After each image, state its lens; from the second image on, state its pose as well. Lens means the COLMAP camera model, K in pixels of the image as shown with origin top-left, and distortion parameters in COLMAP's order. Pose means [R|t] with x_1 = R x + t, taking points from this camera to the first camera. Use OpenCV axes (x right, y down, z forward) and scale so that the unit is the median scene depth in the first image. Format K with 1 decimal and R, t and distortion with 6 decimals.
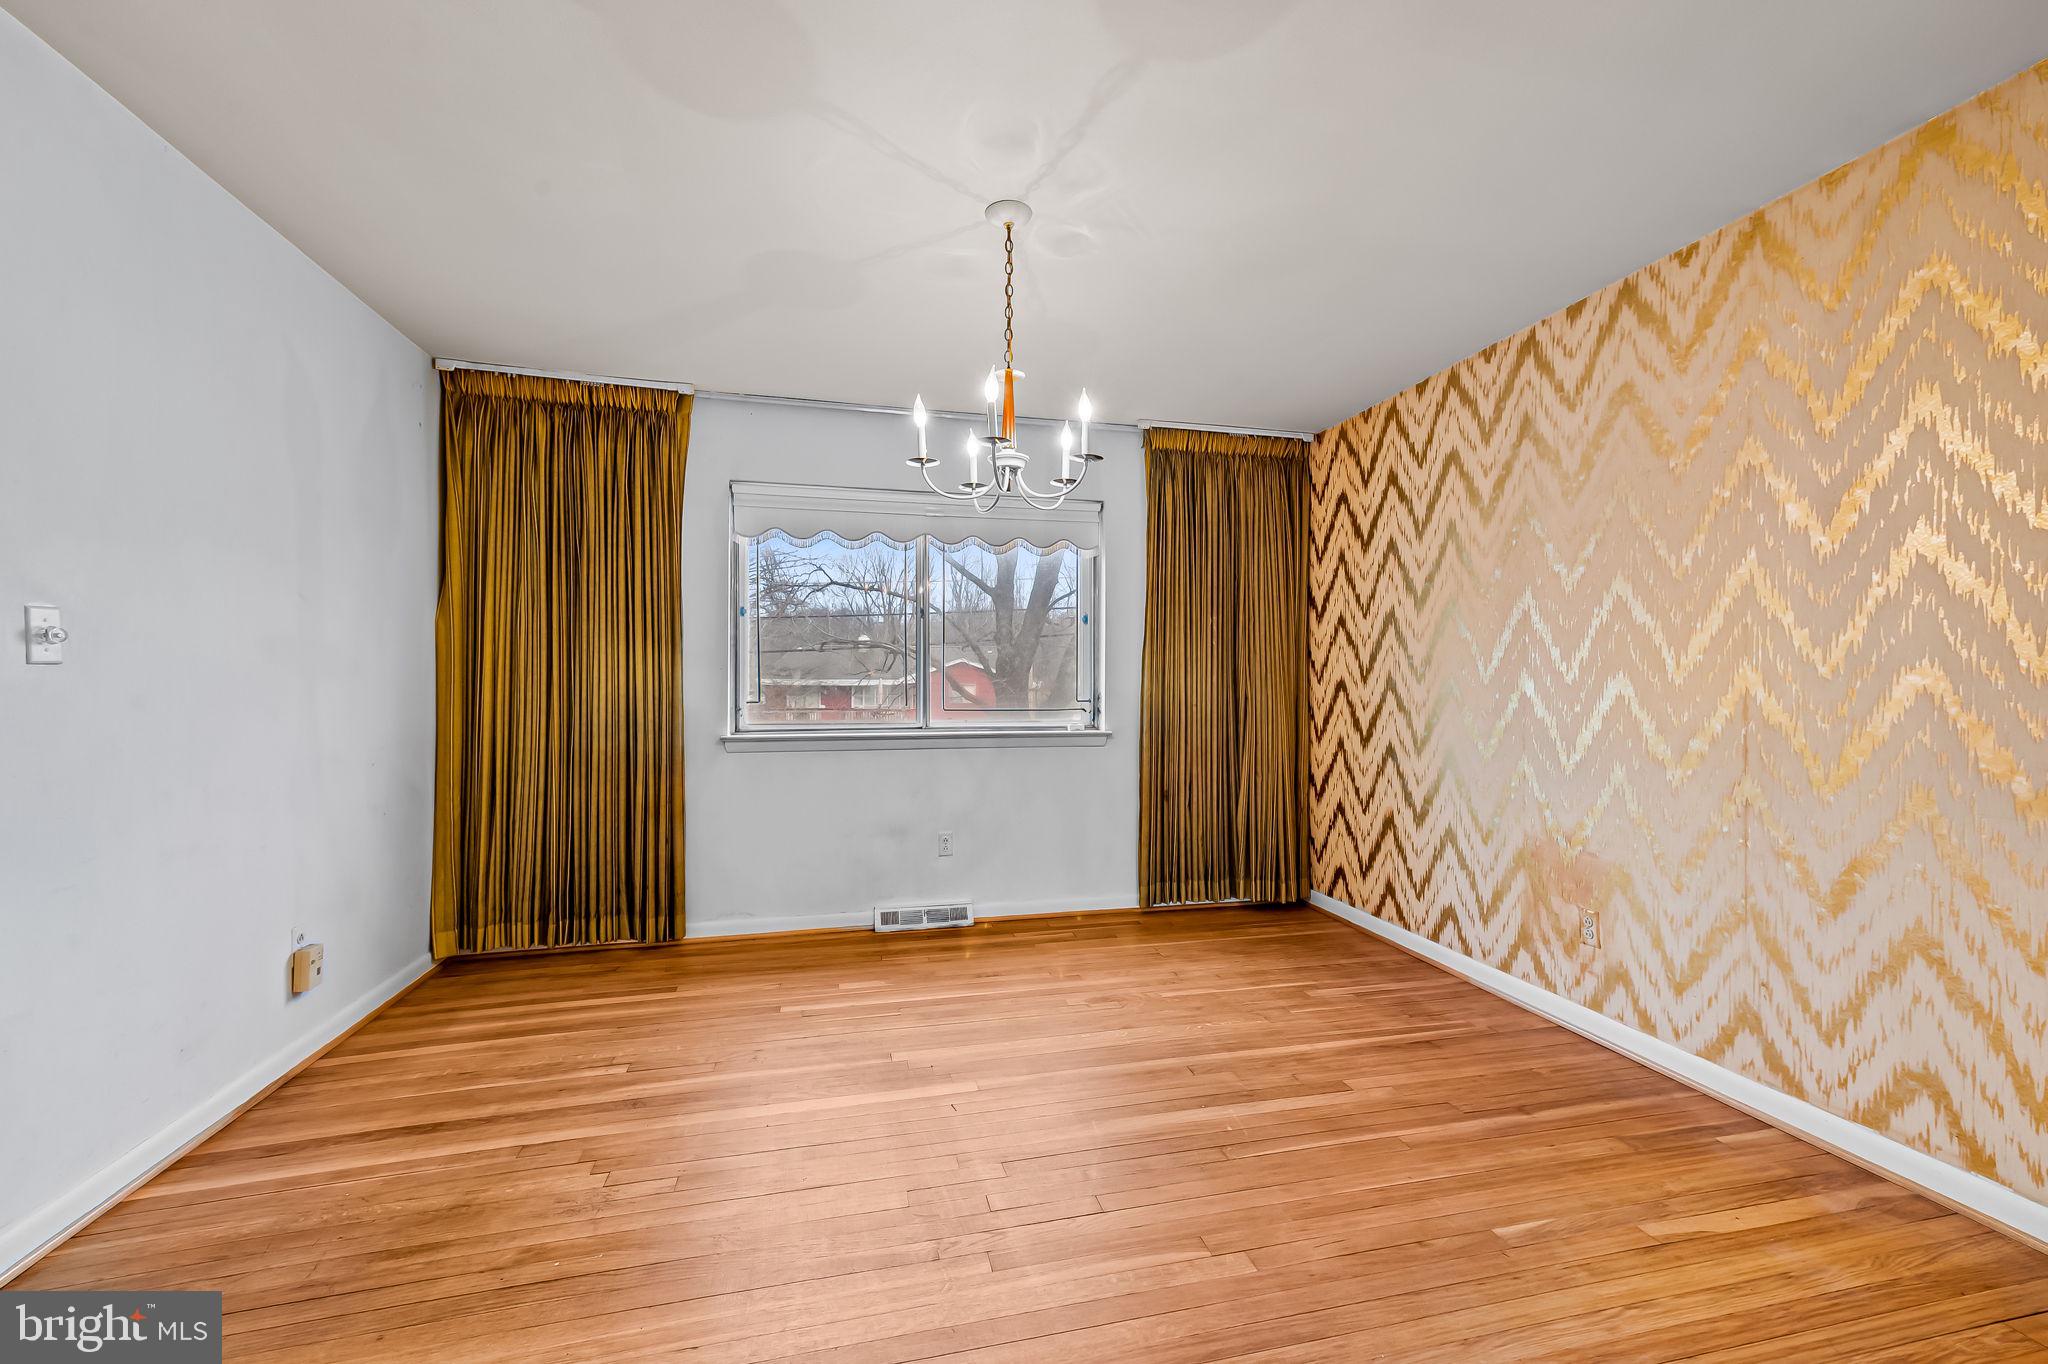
lens RADIAL K [[810.6, 0, 1033.0], [0, 810.6, 684.2], [0, 0, 1]] dist [0.013767, -0.000496]
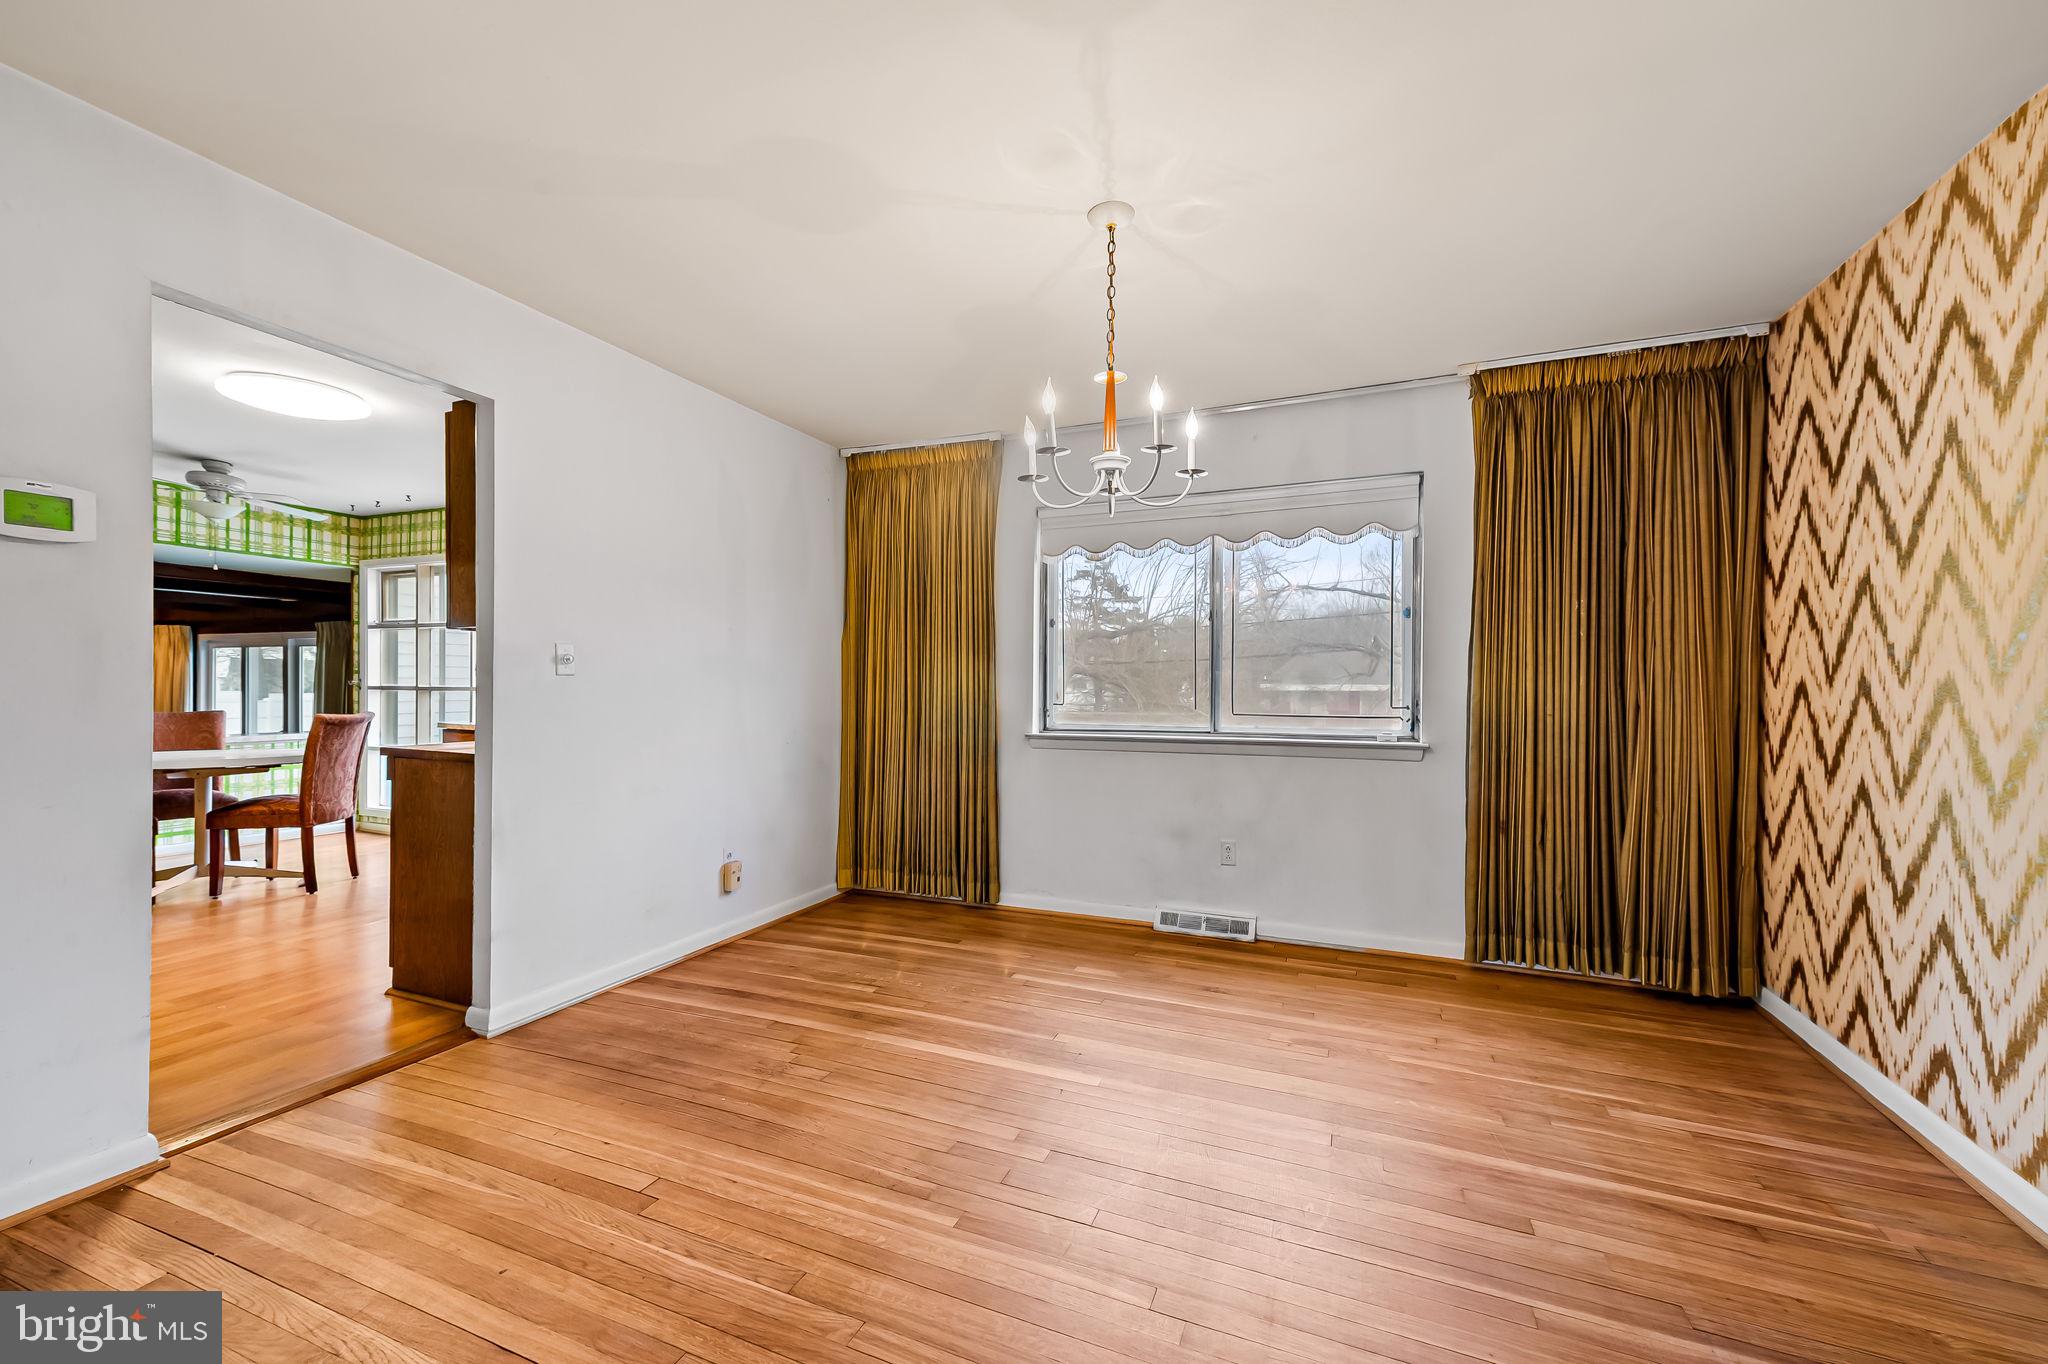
lens RADIAL K [[814.1, 0, 1031.0], [0, 814.1, 691.8], [0, 0, 1]] dist [0.013630, -0.000487]
pose [[0.804156, 0.002789, -0.594411, 0.299801], [-0.001211, 0.999995, 0.003053, 0.001948], [0.594417, -0.001735, 0.804155, 0.082596]]
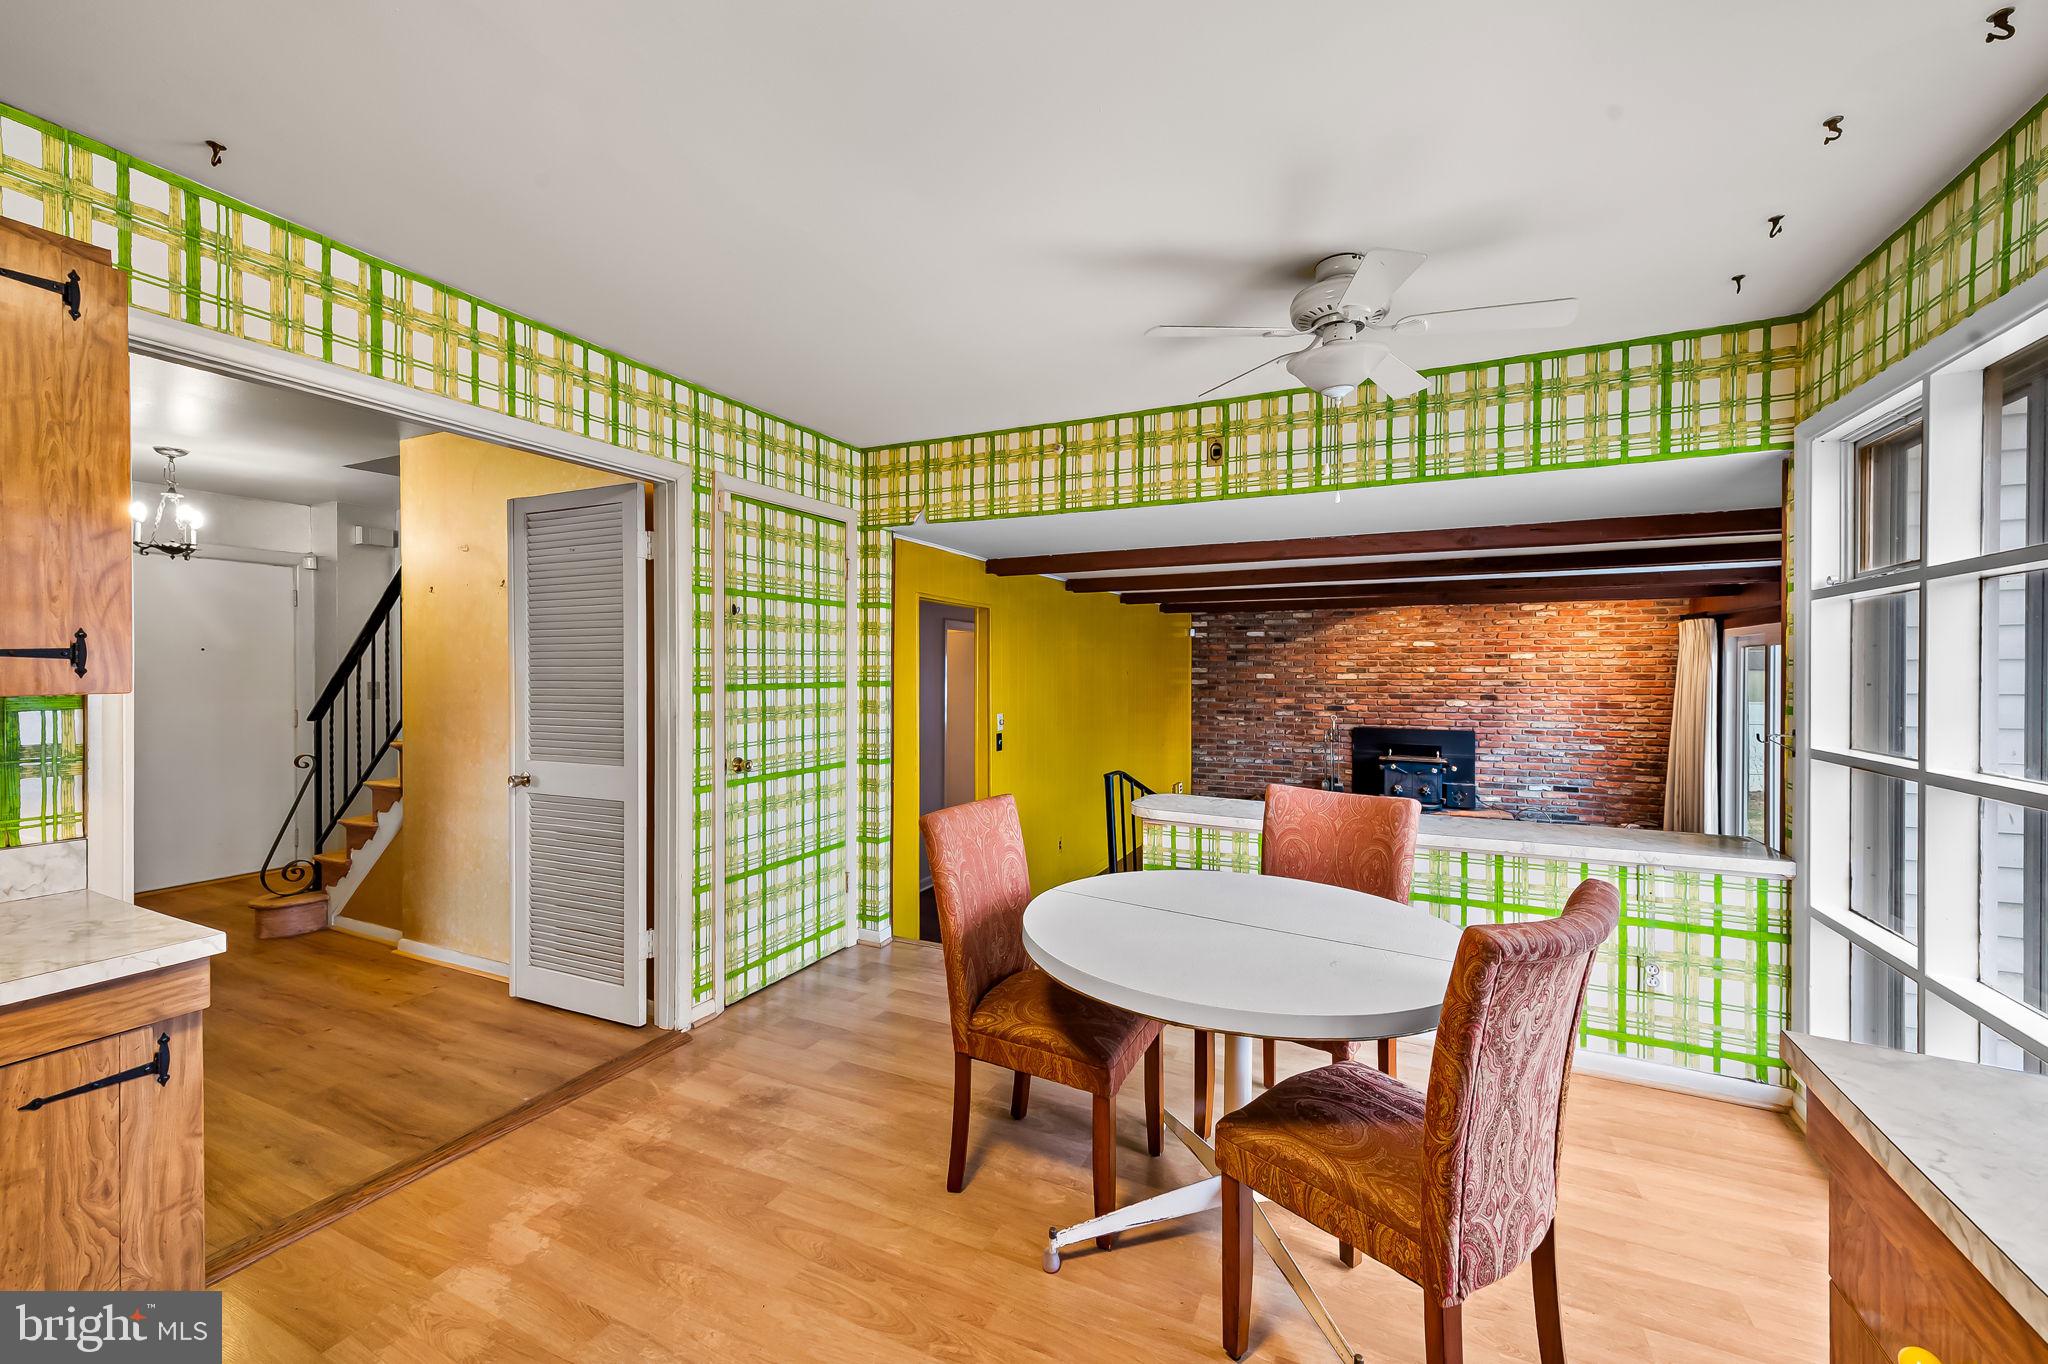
lens RADIAL K [[817.3, 0, 1026.4], [0, 817.3, 678.4], [0, 0, 1]] dist [0.015168, -0.000129]
pose [[-0.629832, 0.000565, -0.776731, -0.944767], [-0.003978, 0.999984, 0.003953, -0.061541], [0.776721, 0.005580, -0.629820, 0.576968]]
